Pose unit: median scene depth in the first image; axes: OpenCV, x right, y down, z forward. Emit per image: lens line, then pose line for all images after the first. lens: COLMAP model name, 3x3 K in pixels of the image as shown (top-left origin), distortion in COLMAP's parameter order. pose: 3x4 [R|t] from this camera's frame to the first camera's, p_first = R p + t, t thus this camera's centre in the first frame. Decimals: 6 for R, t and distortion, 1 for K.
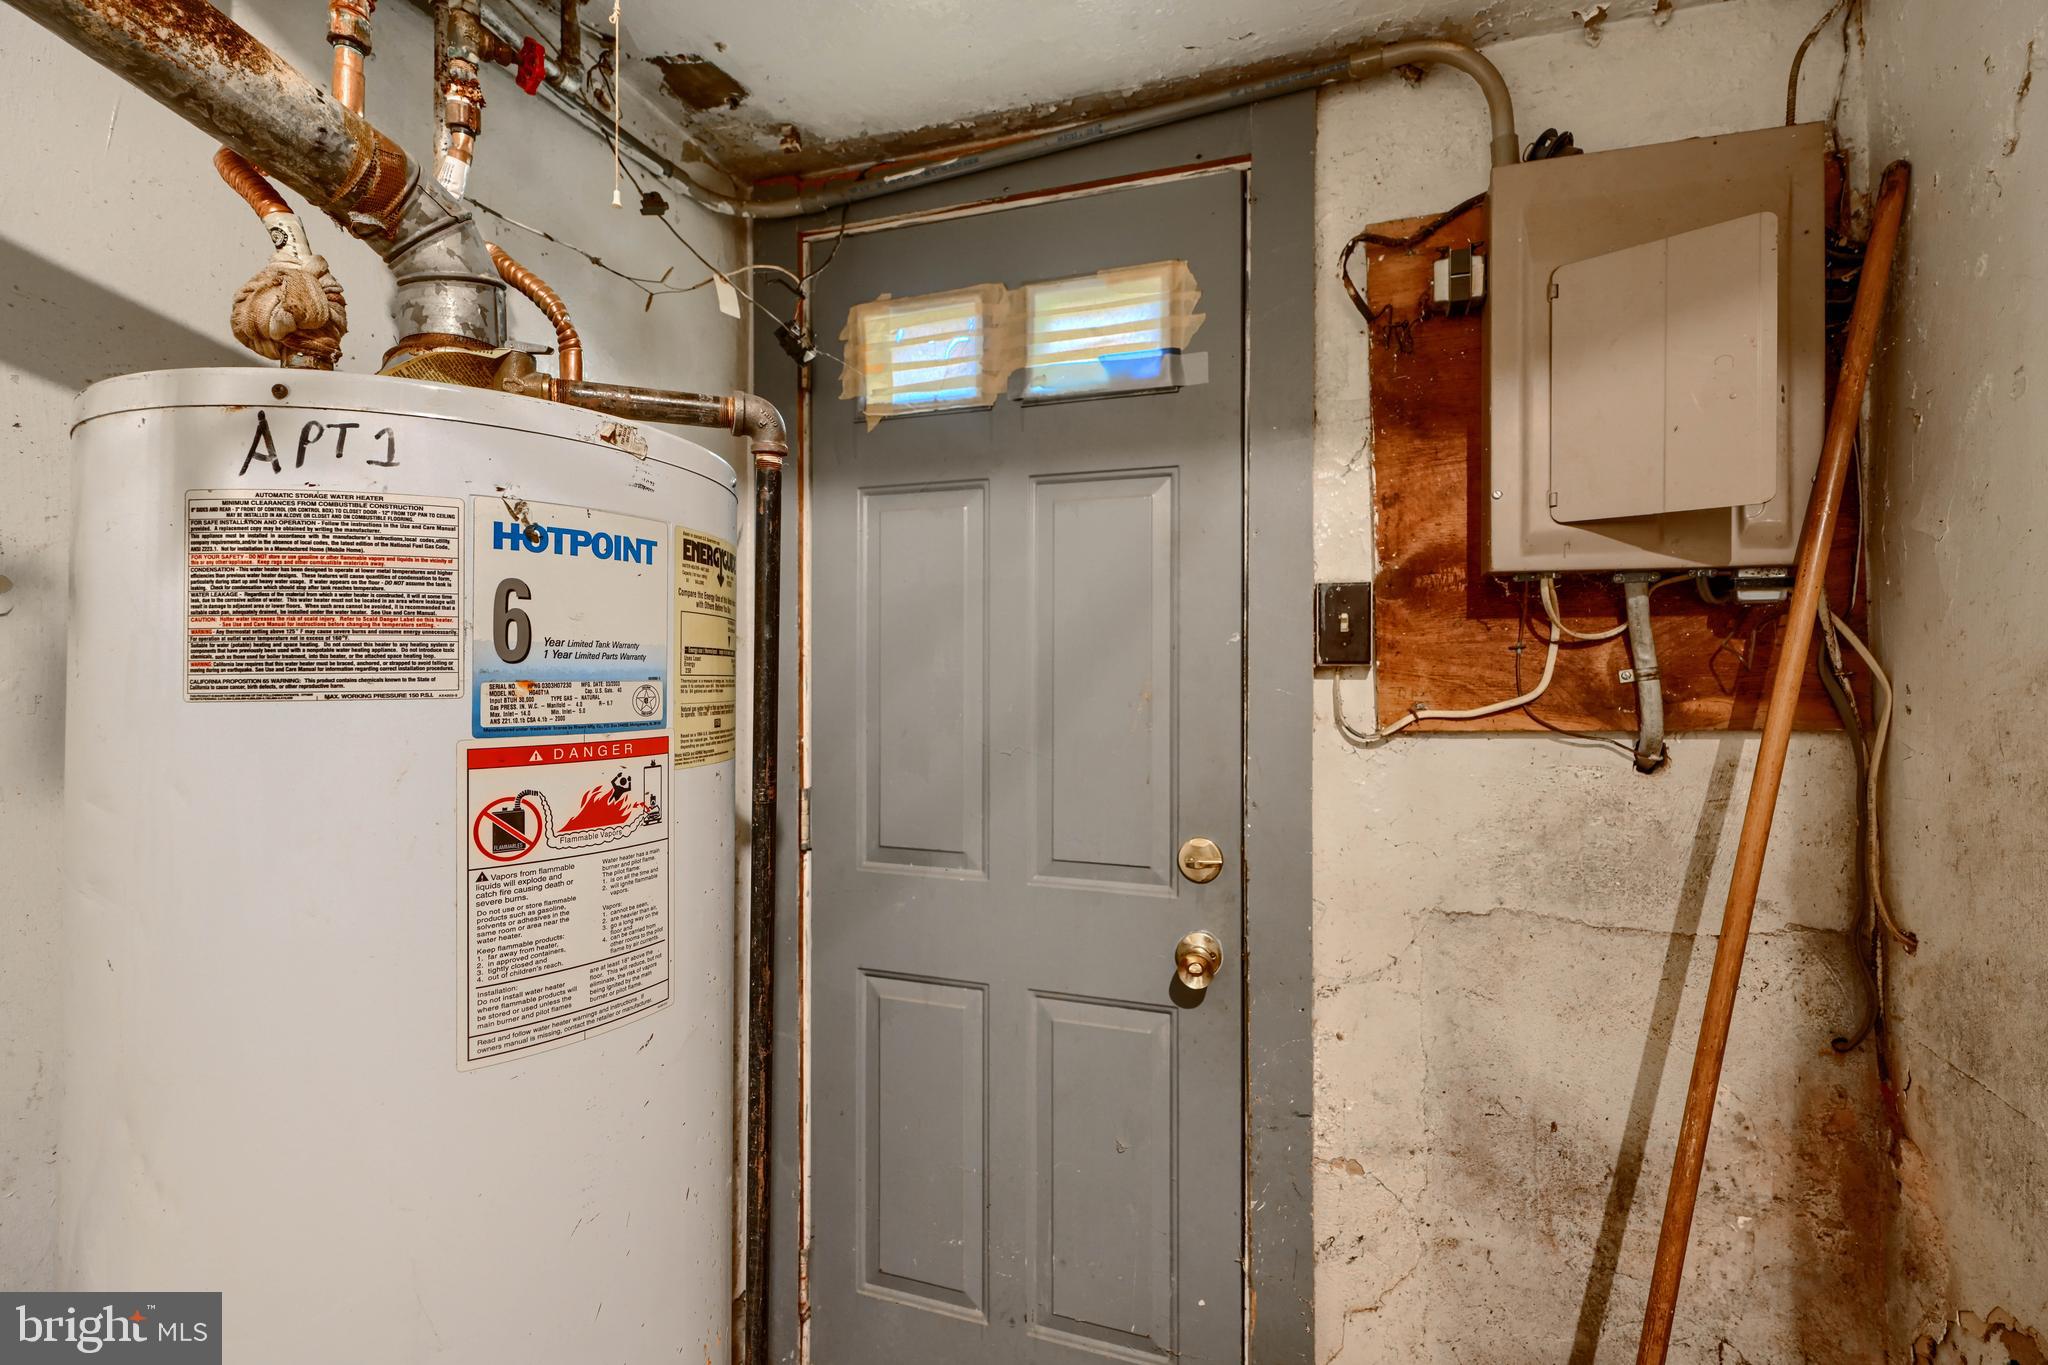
lens RADIAL K [[925.1, 0, 1029.3], [0, 925.1, 664.6], [0, 0, 1]] dist [-0.001115, 0.000857]
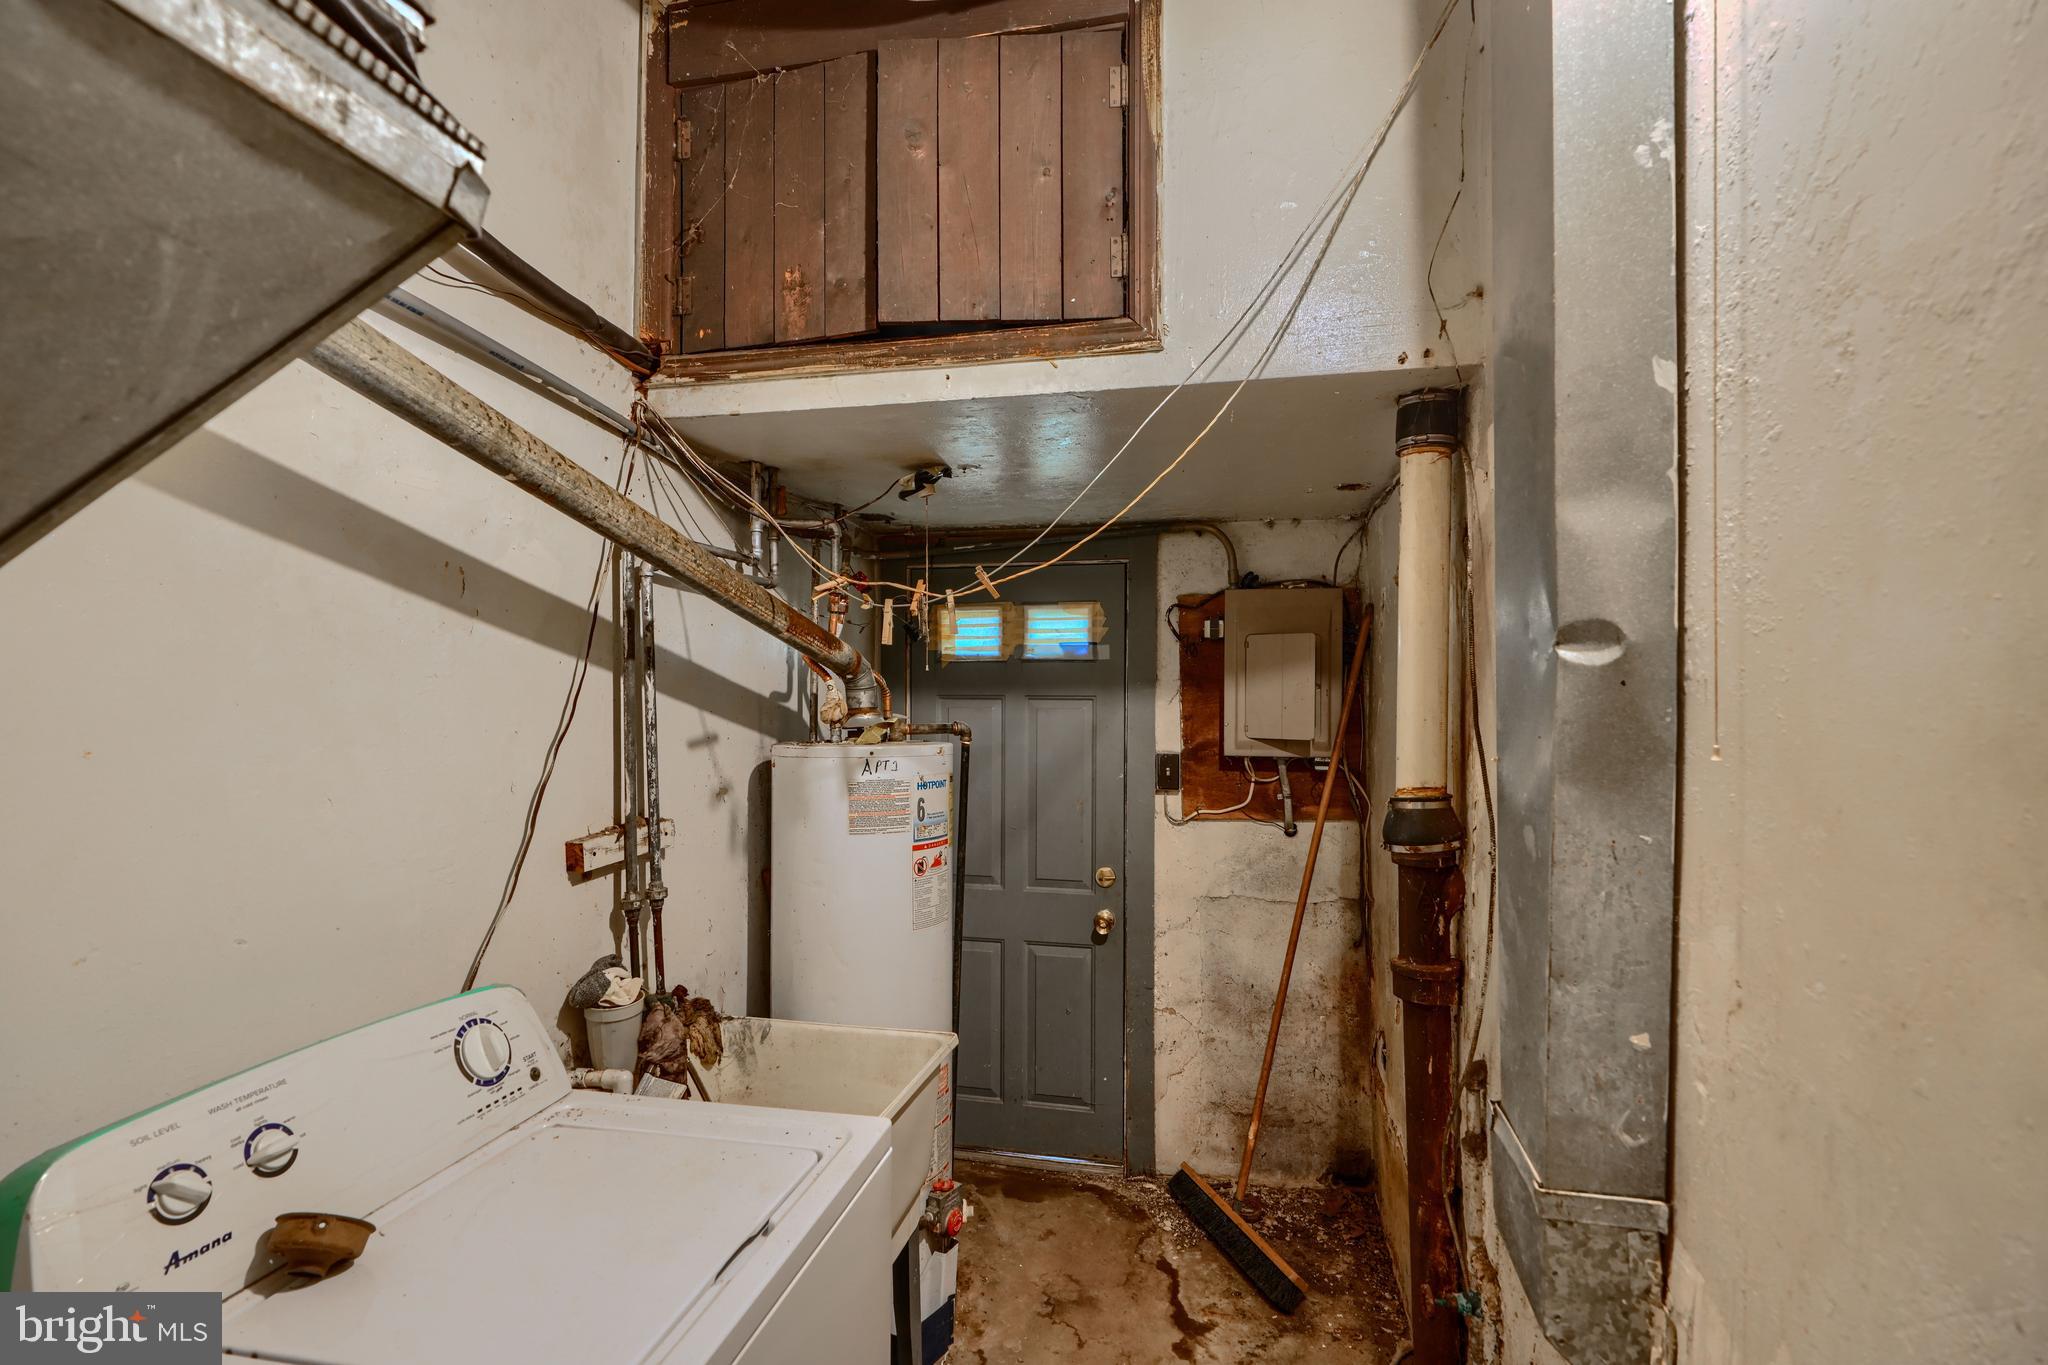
lens RADIAL K [[925.1, 0, 1028.5], [0, 925.1, 704.7], [0, 0, 1]] dist [-0.001115, 0.000857]
pose [[0.993740, 0.001626, 0.111708, -0.270801], [-0.002447, 0.999971, 0.007212, -0.238464], [-0.111693, -0.007441, 0.993715, -1.296353]]
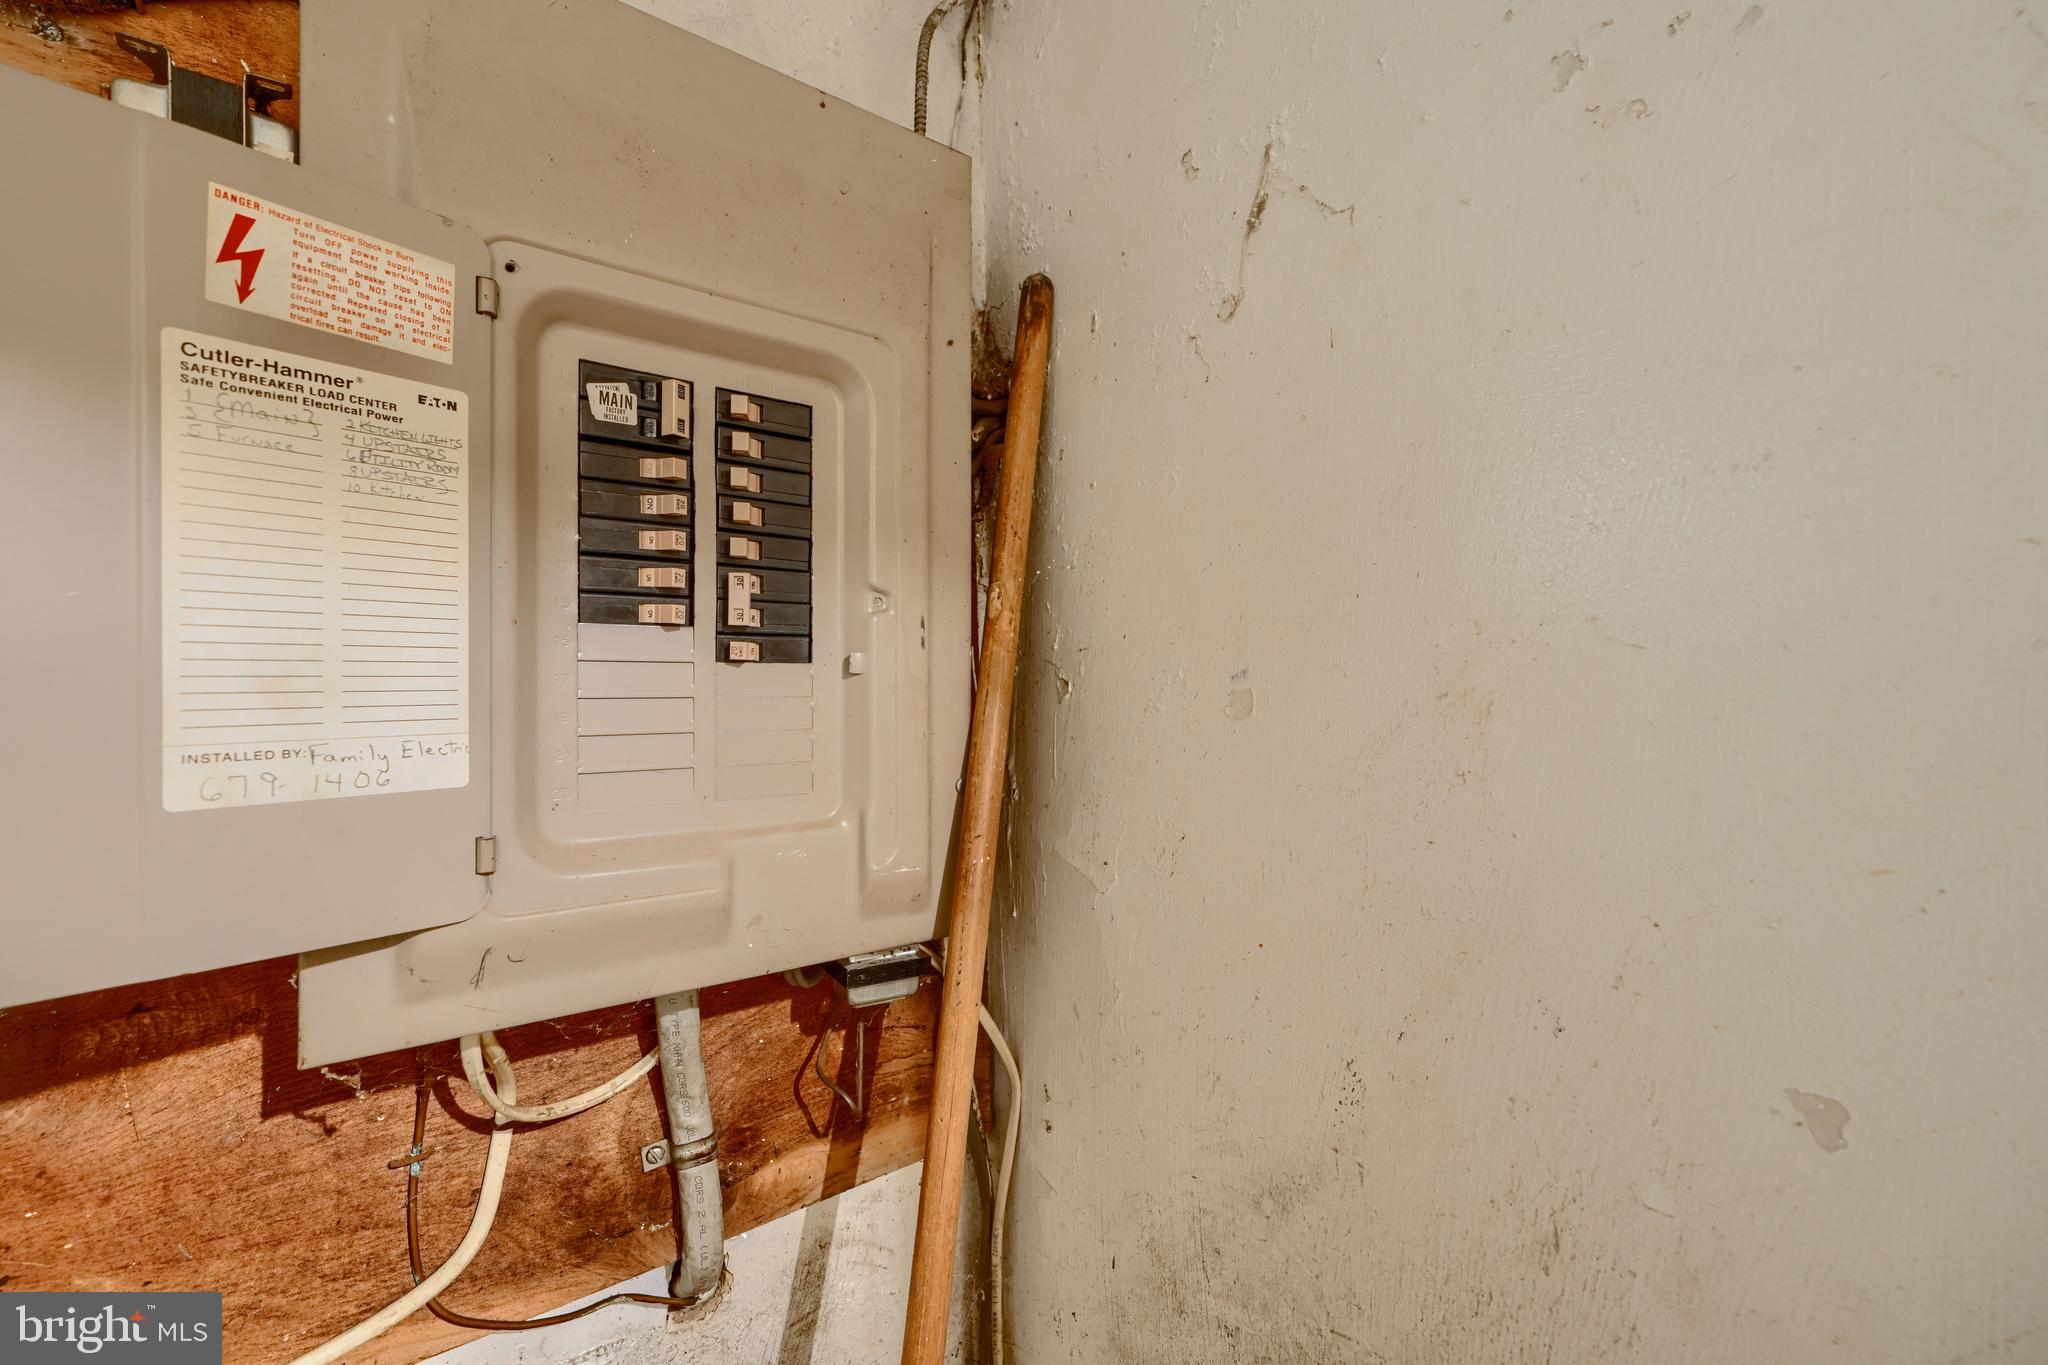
lens RADIAL K [[925.1, 0, 1027.3], [0, 925.1, 683.4], [0, 0, 1]] dist [-0.001115, 0.000857]
pose [[0.558259, -0.002922, 0.829661, 0.348581], [-0.000844, 0.999991, 0.004090, -0.228881], [-0.829666, -0.002984, 0.558252, 0.561059]]
